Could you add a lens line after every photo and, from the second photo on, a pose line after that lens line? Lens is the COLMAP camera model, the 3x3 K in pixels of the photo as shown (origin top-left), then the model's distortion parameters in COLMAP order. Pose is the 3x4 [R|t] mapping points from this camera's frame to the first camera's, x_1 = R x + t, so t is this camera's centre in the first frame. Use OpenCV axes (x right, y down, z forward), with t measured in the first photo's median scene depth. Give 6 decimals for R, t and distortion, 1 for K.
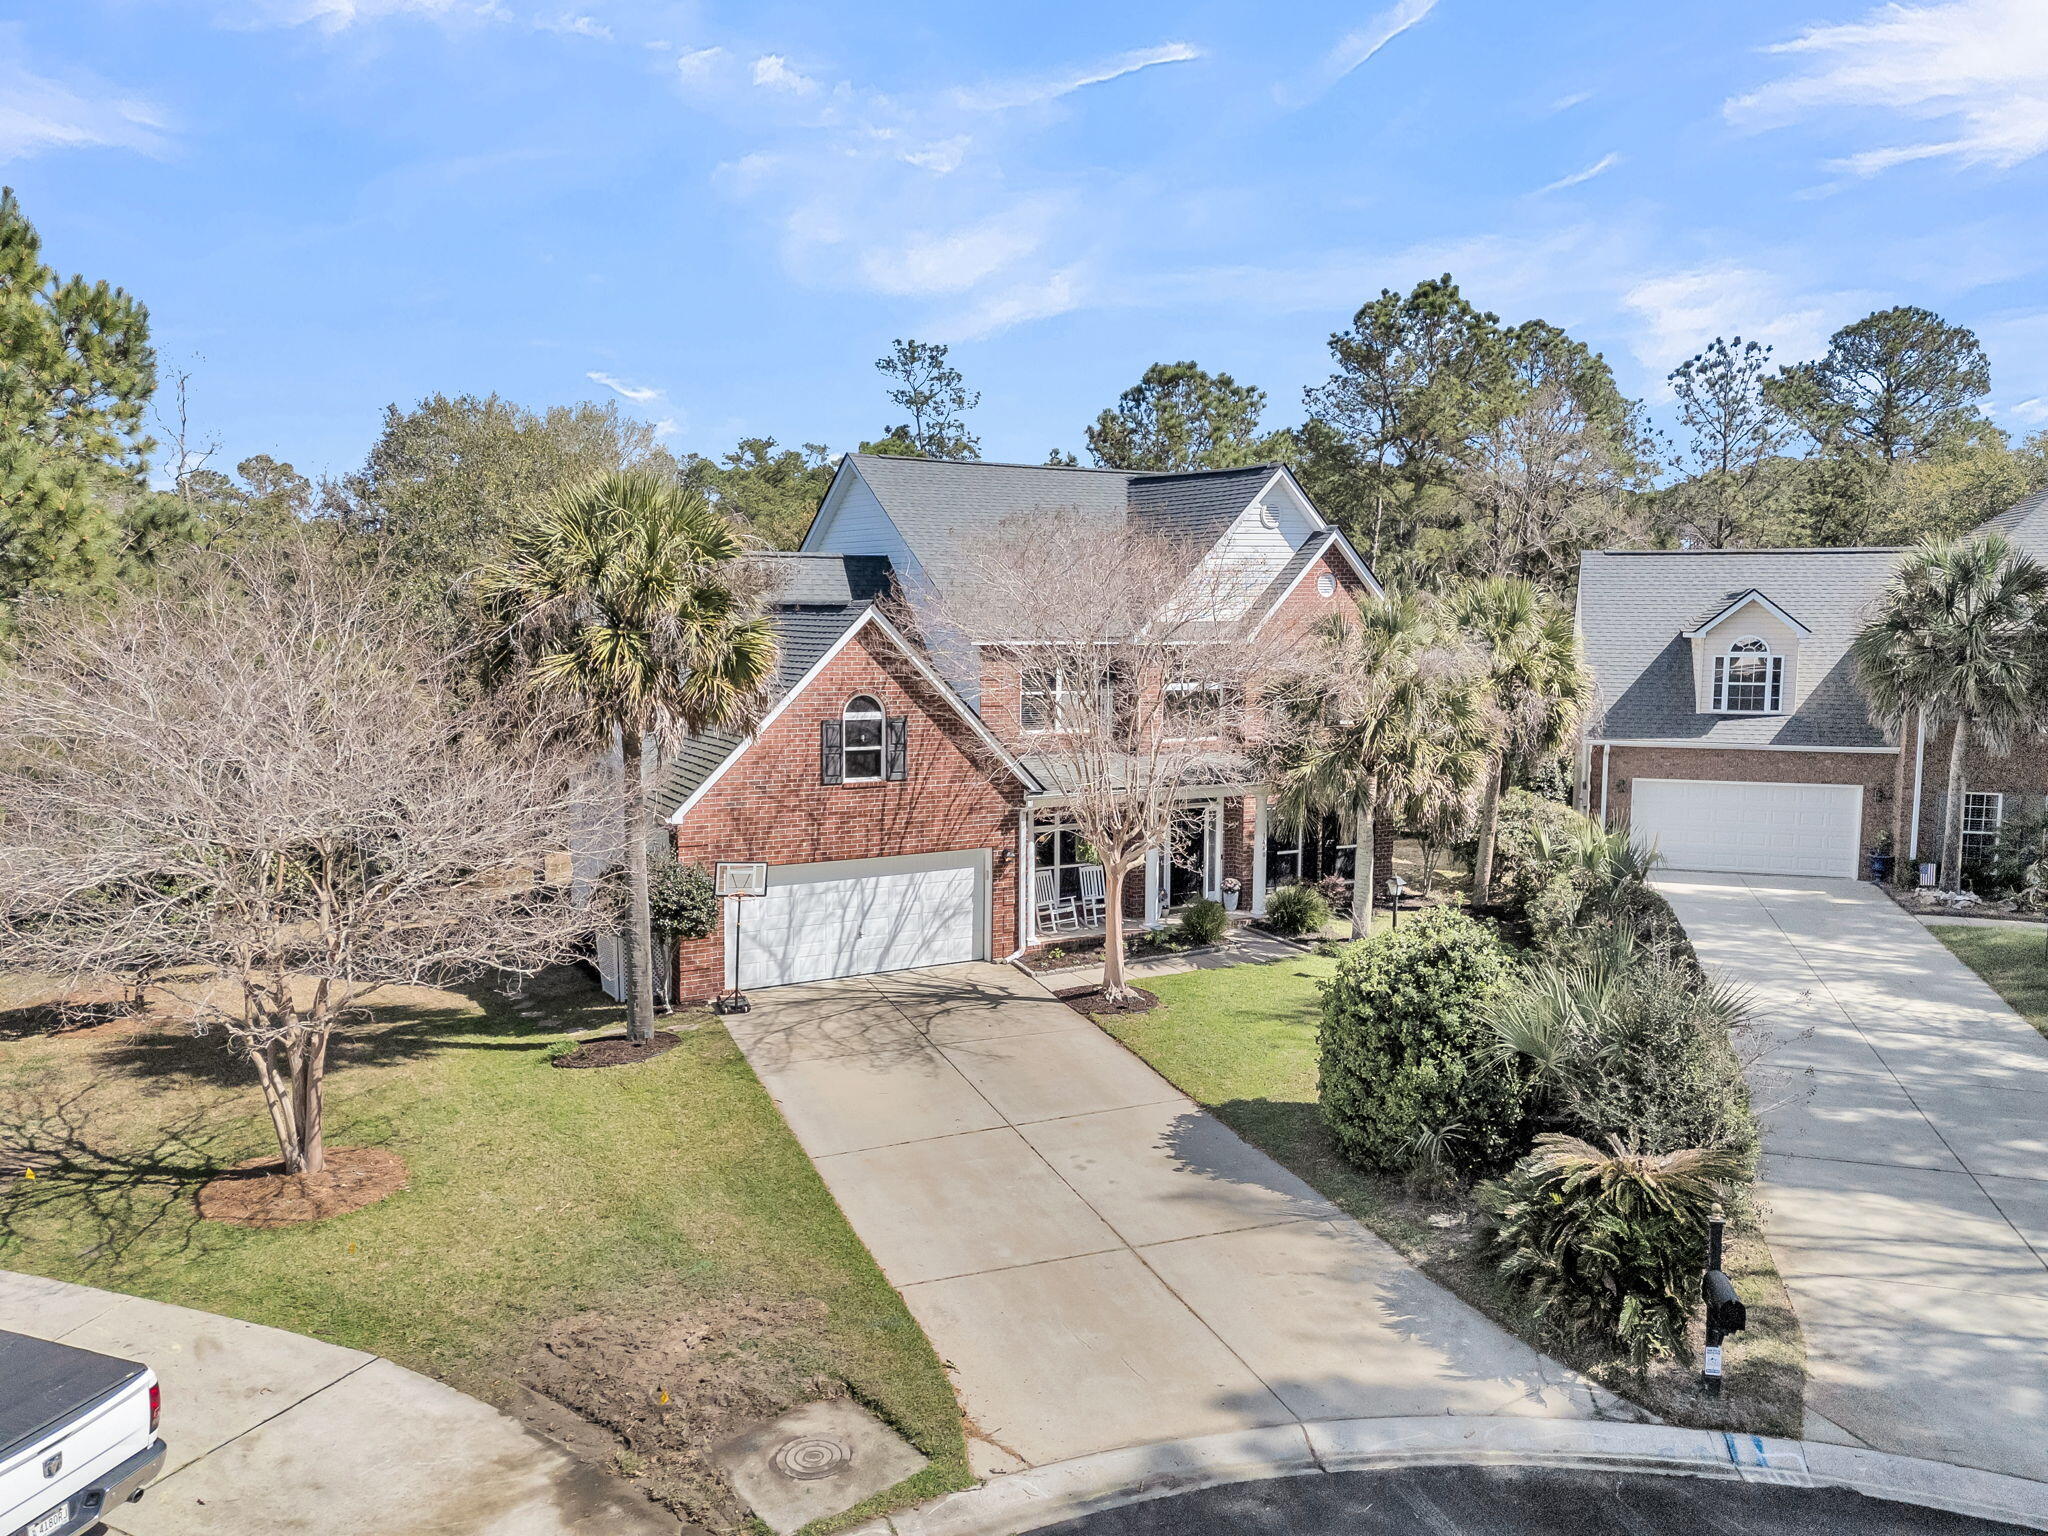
lens RADIAL K [[1486.2, 0, 1040.7], [0, 1486.2, 762.6], [0, 0, 1]] dist [0.092969, -0.080958]
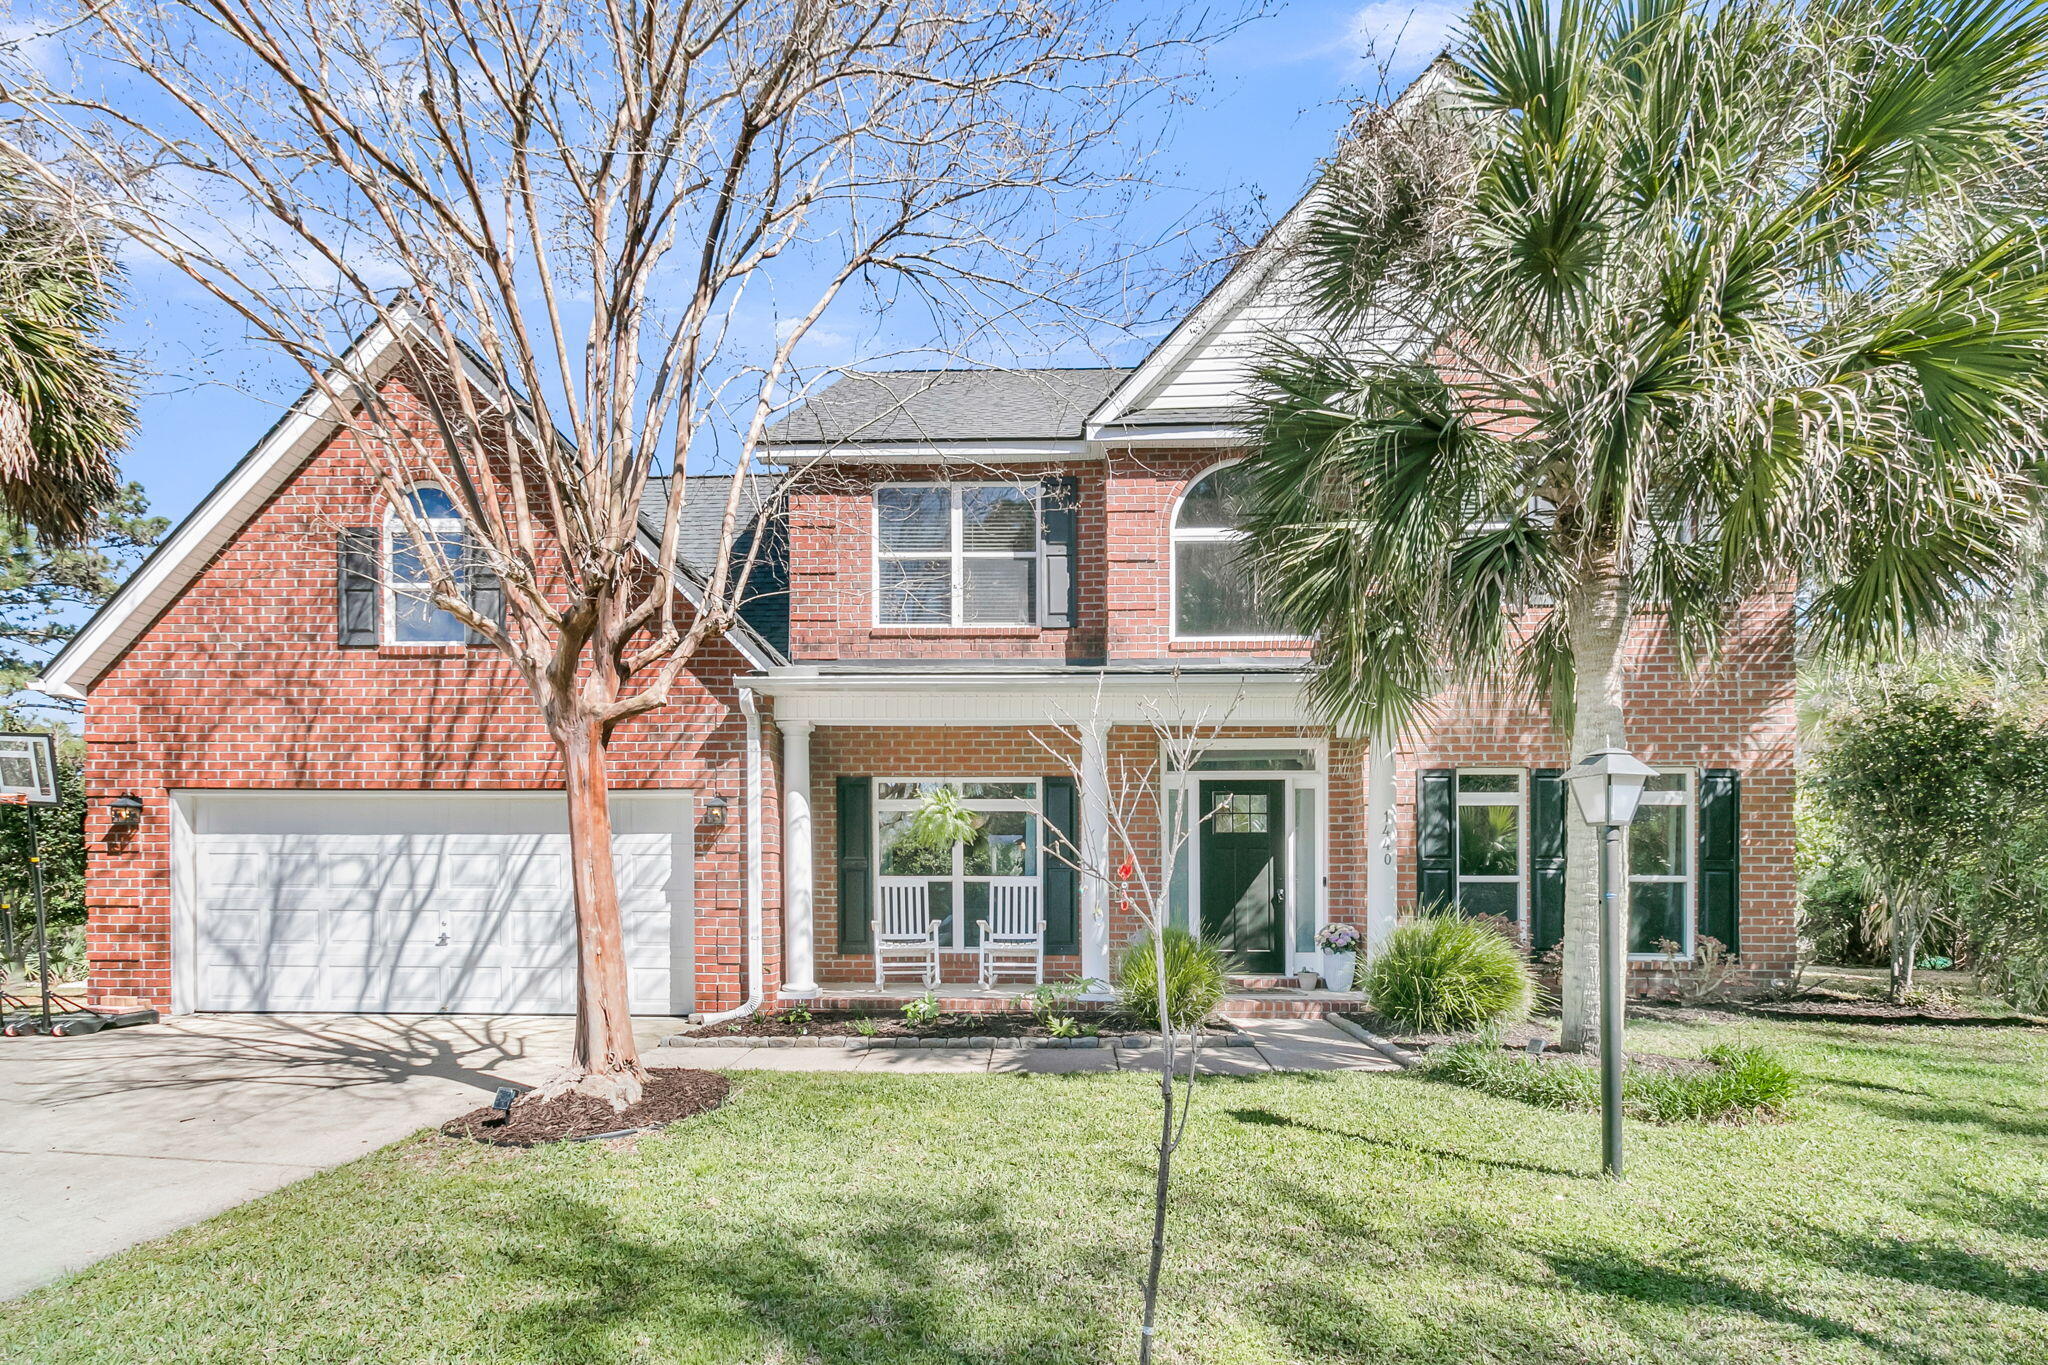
lens RADIAL K [[945.0, 0, 989.0], [0, 945.0, 881.4], [0, 0, 1]] dist [-0.000127, -0.000050]
pose [[0.847141, -0.007151, -0.531320, 0.236887], [-0.050327, 0.994335, -0.093625, 0.119666], [0.528979, 0.106053, 0.841982, 0.833121]]
